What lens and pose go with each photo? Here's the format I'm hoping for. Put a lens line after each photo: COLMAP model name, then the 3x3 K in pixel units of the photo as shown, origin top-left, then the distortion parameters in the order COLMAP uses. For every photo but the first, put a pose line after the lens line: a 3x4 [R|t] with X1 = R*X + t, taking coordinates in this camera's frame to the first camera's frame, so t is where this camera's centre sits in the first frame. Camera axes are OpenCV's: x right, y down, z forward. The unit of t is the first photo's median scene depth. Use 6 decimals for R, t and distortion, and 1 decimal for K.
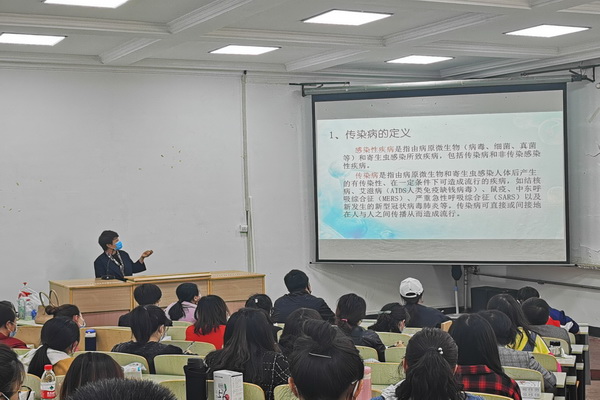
lens RADIAL K [[952.6, 0, 299.5], [0, 952.6, 198.8], [0, 0, 1]] dist [0.076036, 0.000000]
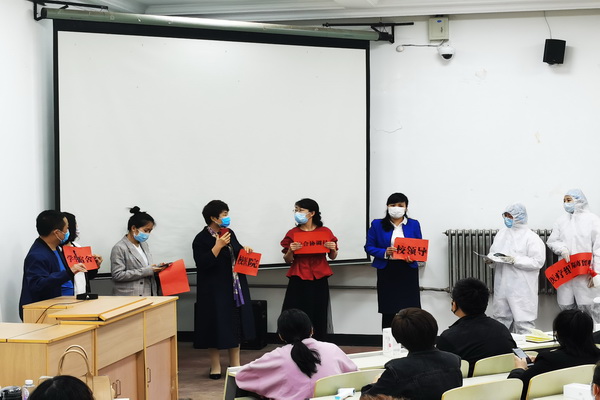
lens RADIAL K [[1152.7, 0, 303.6], [0, 1152.7, 201.1], [0, 0, 1]] dist [0.093015, 0.000000]
pose [[0.660362, -0.005879, 0.750924, -0.478675], [0.005216, 0.999981, 0.003241, 0.011877], [-0.750929, 0.001777, 0.660381, 0.371197]]
